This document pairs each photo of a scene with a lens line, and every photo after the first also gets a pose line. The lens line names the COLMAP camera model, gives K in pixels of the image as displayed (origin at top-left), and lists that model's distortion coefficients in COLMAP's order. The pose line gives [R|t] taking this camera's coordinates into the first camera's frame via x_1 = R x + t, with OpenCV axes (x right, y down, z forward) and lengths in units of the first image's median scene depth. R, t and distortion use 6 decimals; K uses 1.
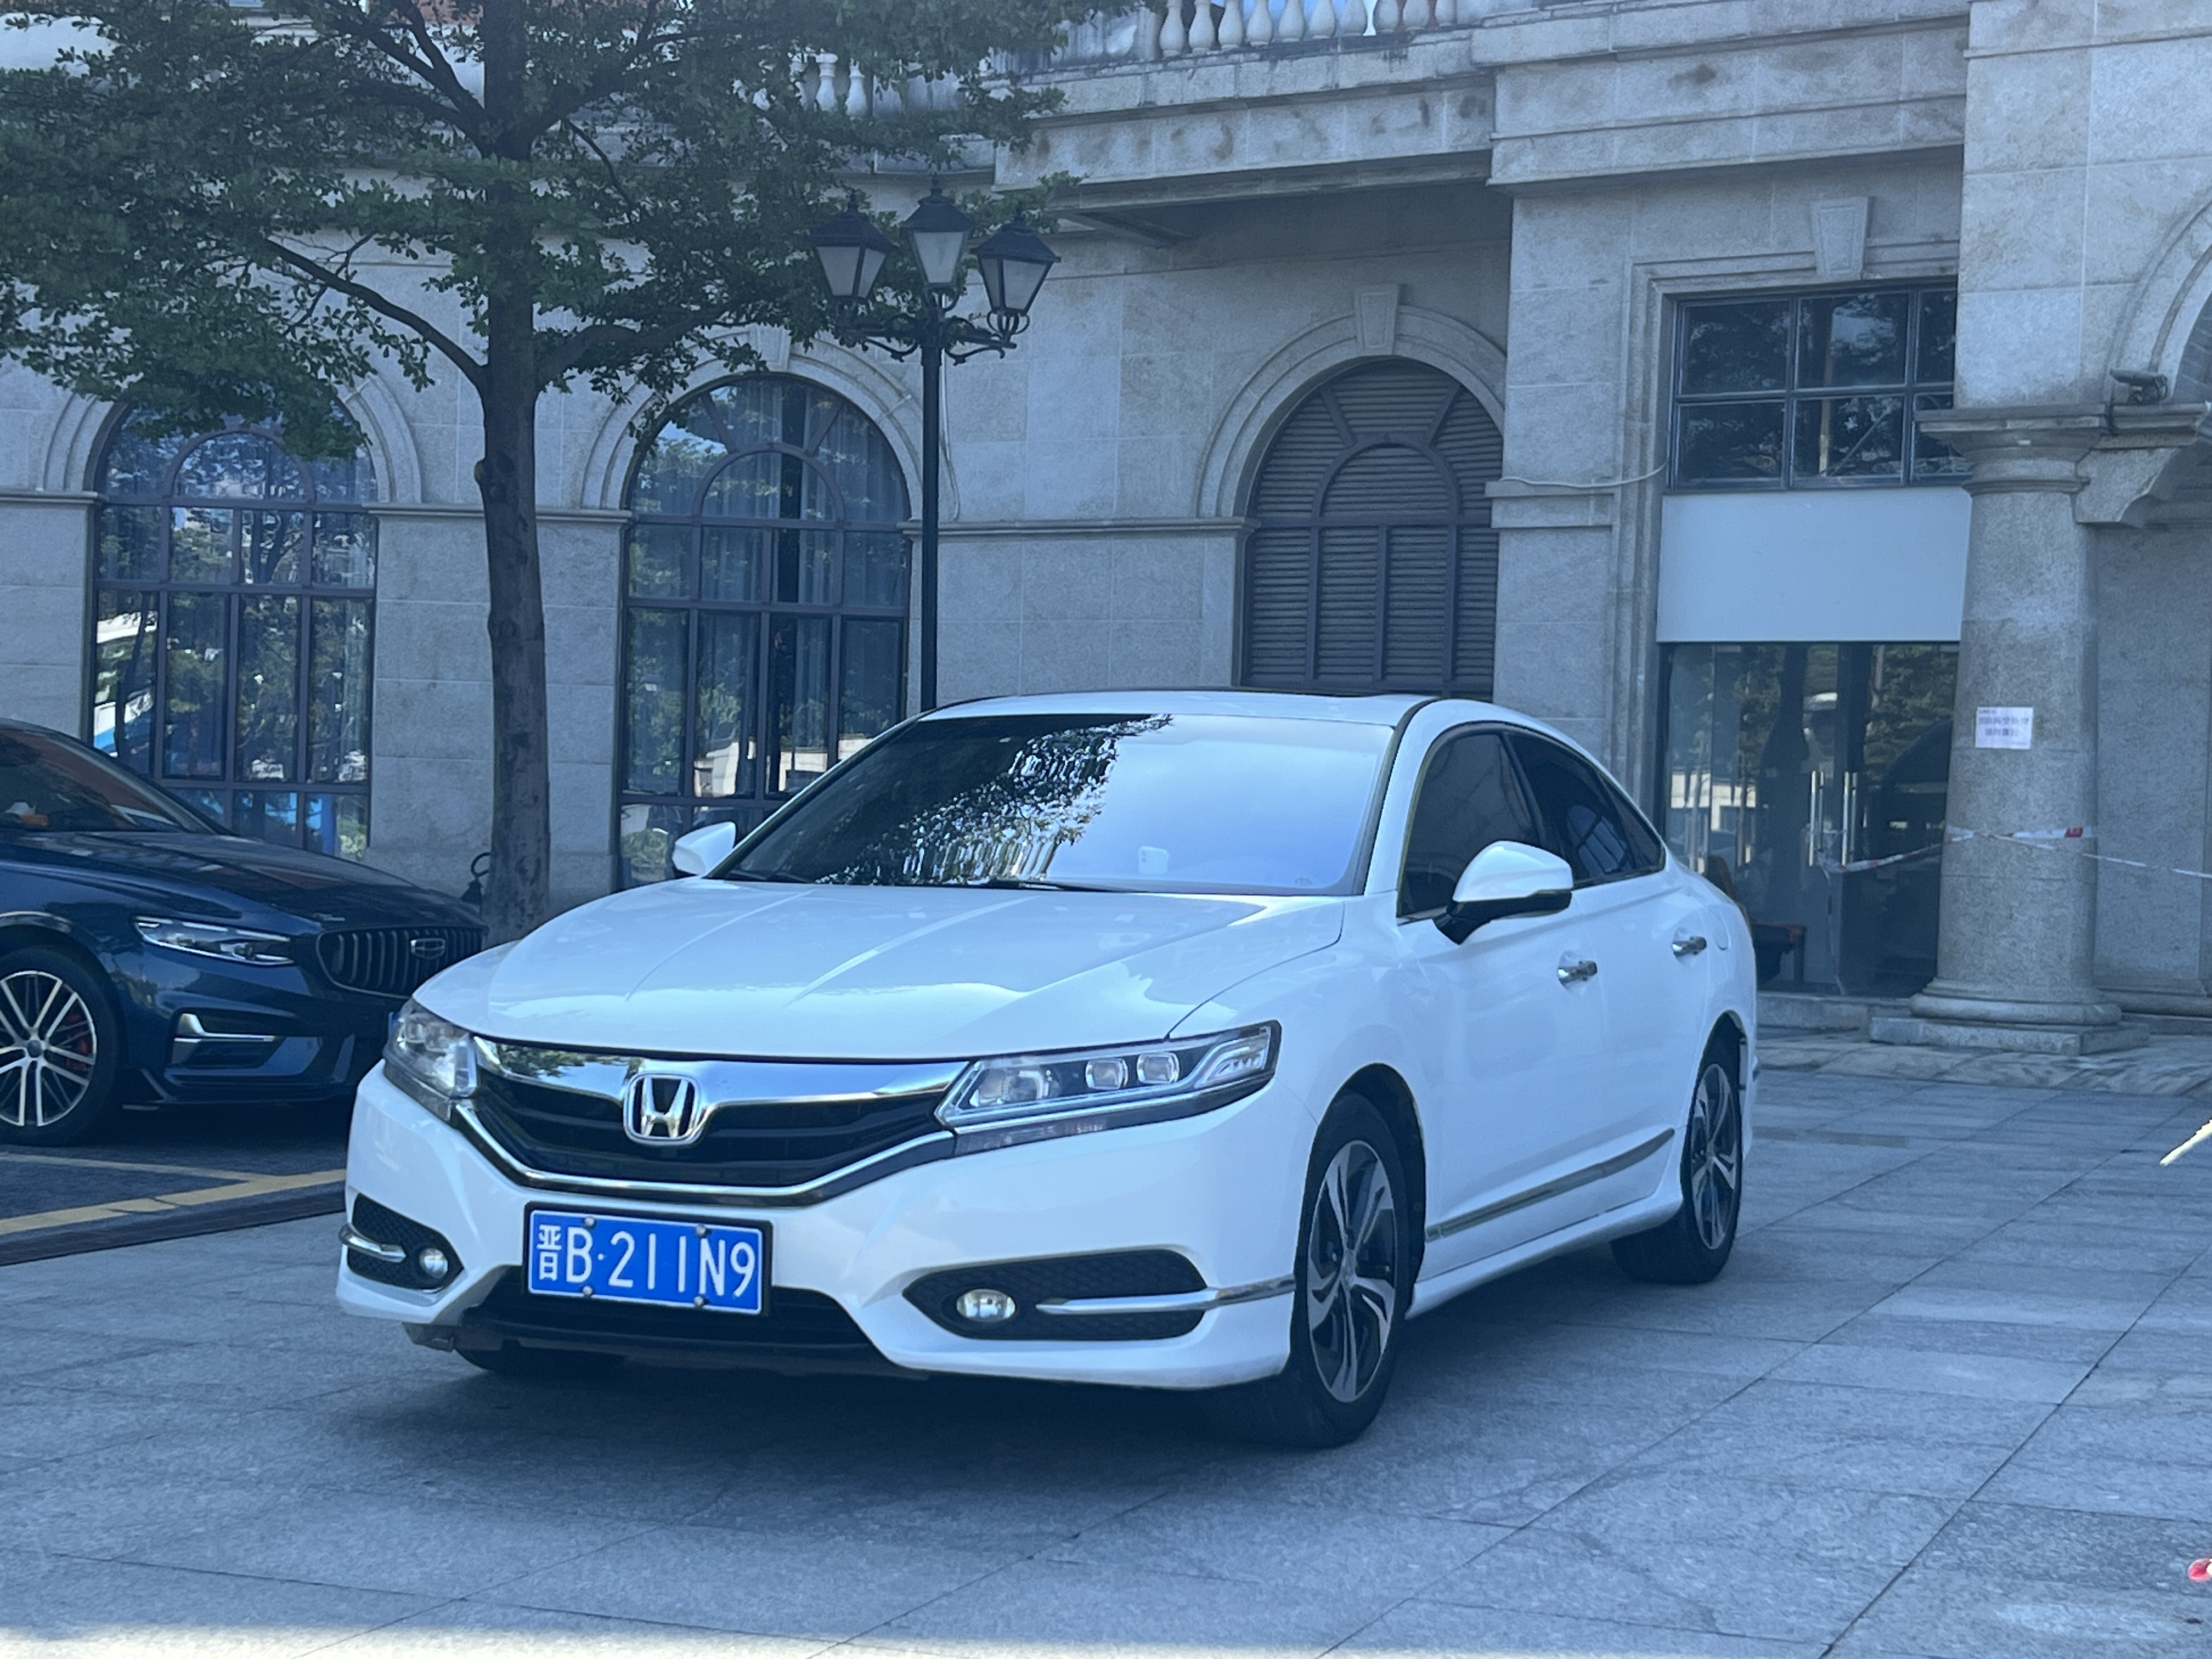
lens RADIAL K [[3410.5, 0, 1106.0], [0, 3410.5, 829.5], [0, 0, 1]] dist [0.024286, -0.011734]
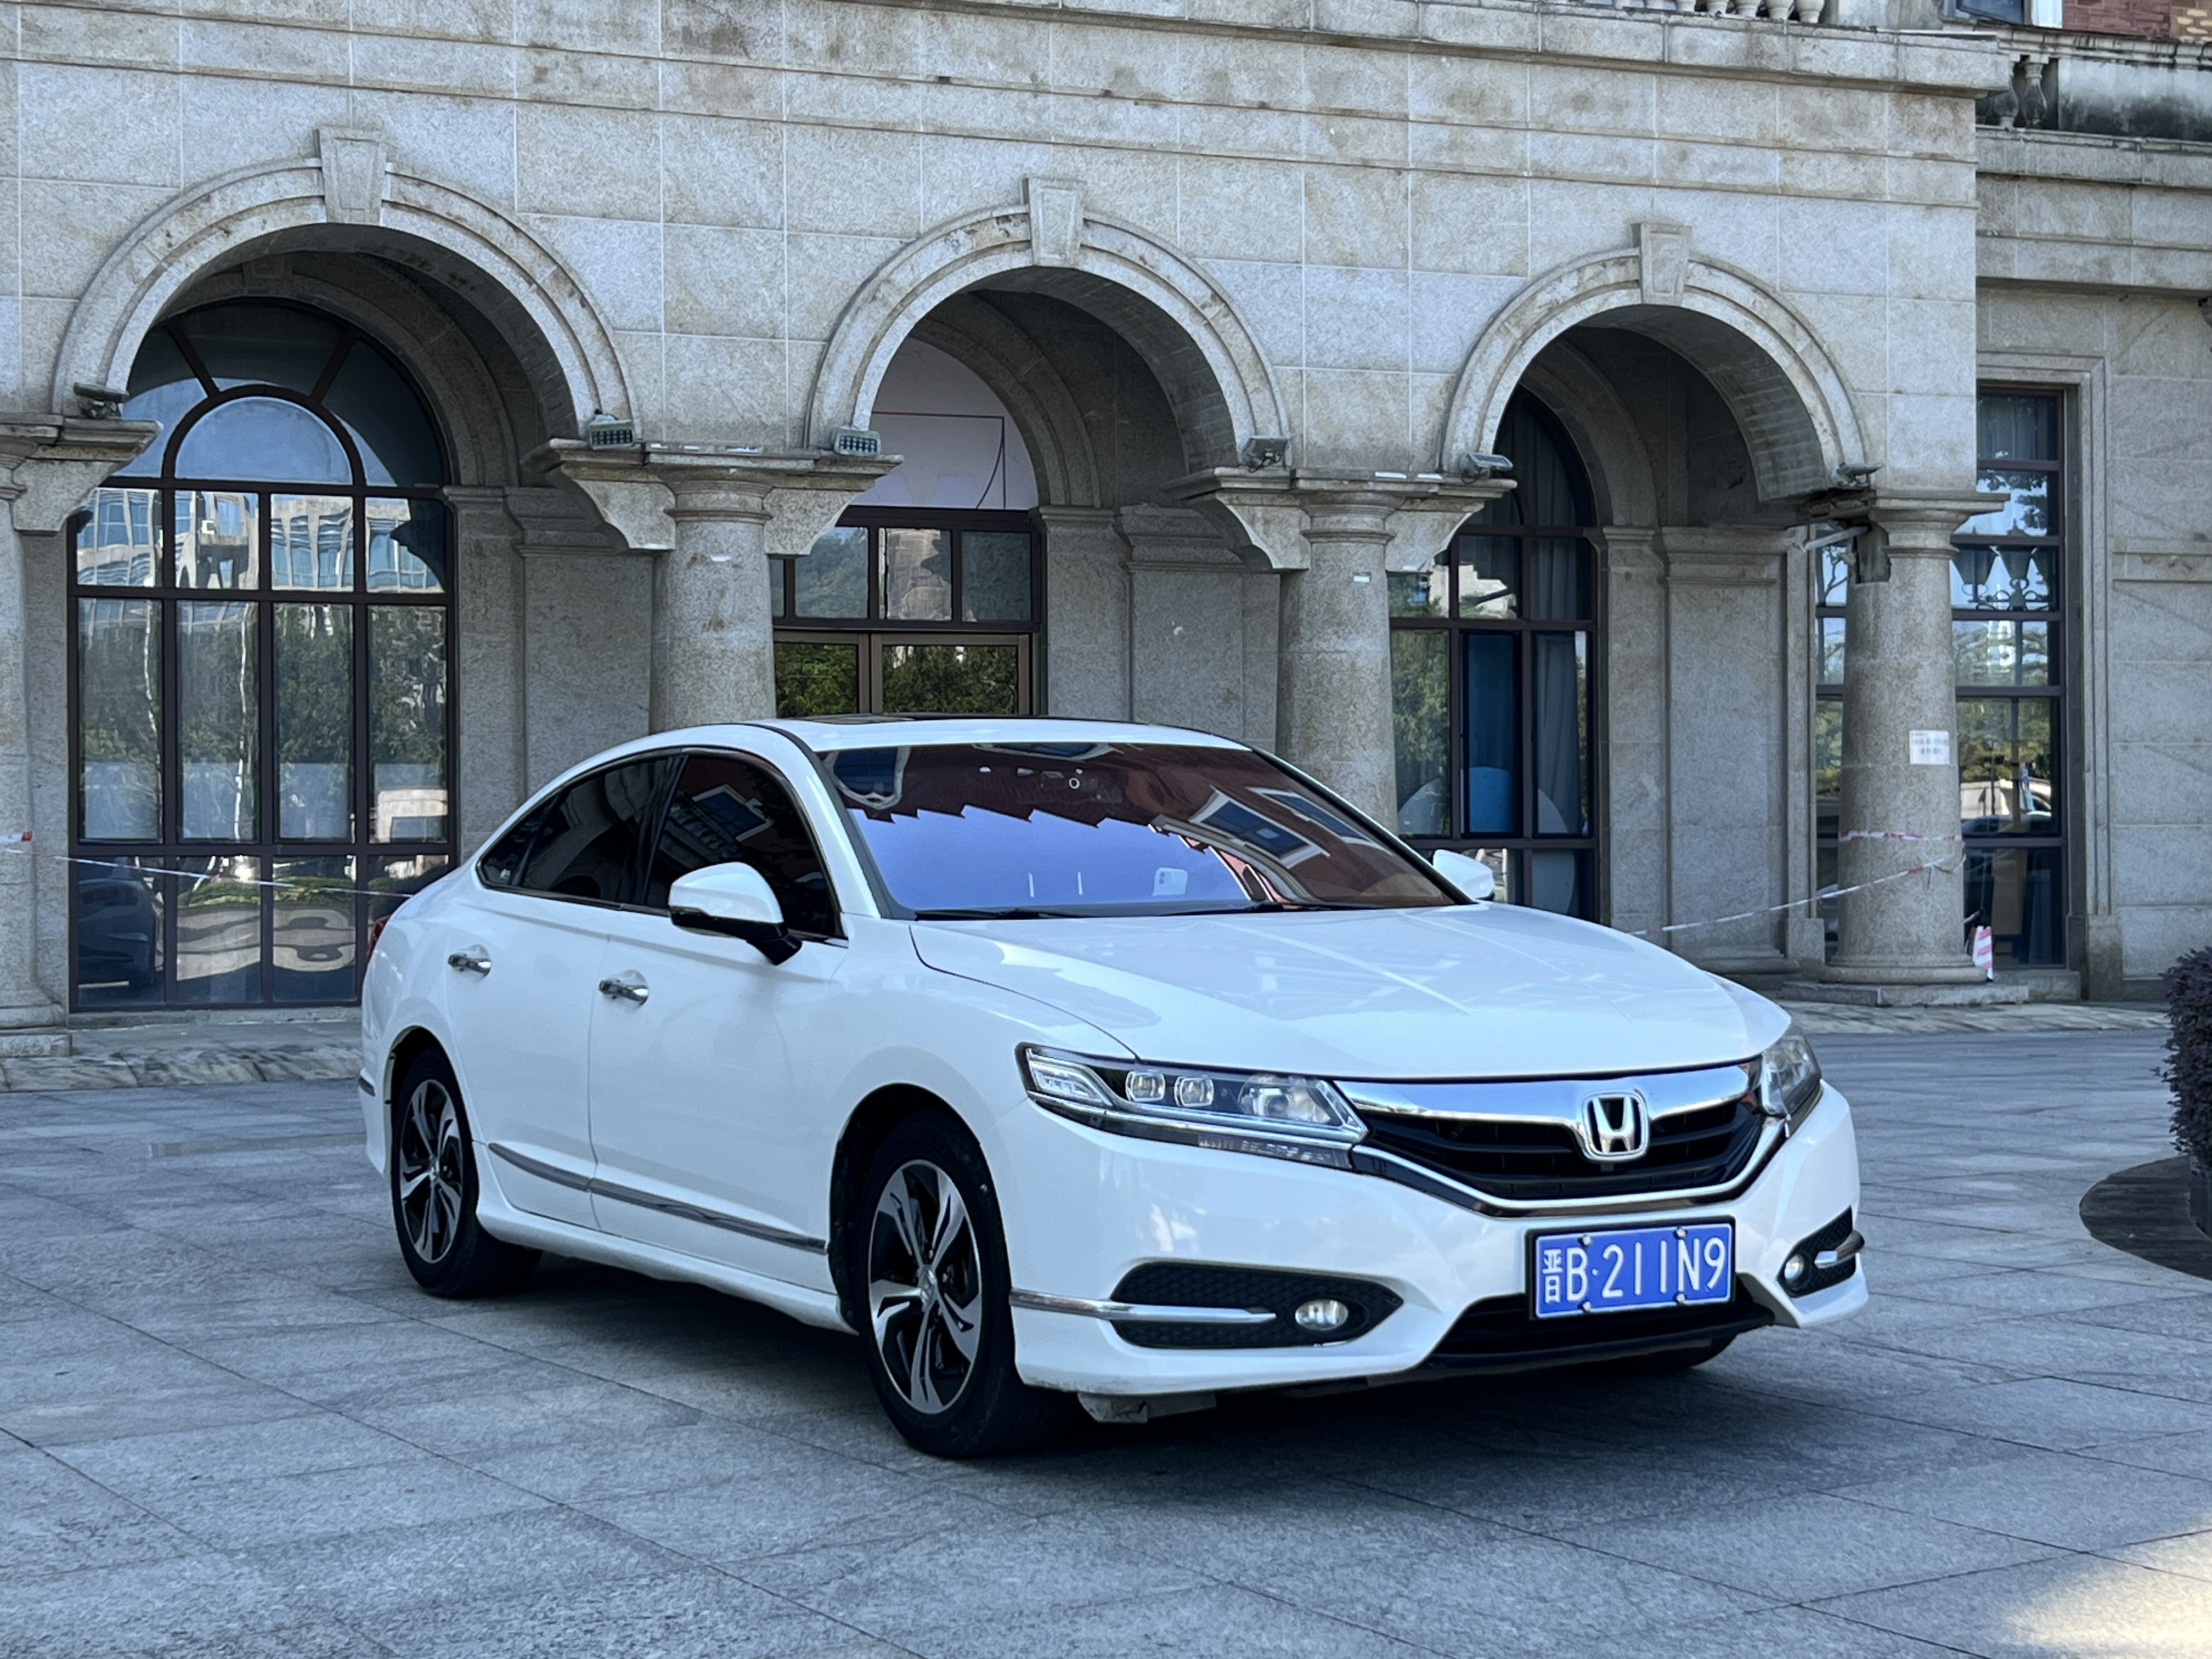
lens RADIAL K [[3350.7, 0, 1106.0], [0, 3350.7, 829.5], [0, 0, 1]] dist [-0.008296, -0.014942]
pose [[0.607367, -0.025734, 0.794004, -1.047191], [0.022892, 0.999627, 0.014887, -0.029389], [-0.794091, 0.009134, 0.607730, 0.490121]]
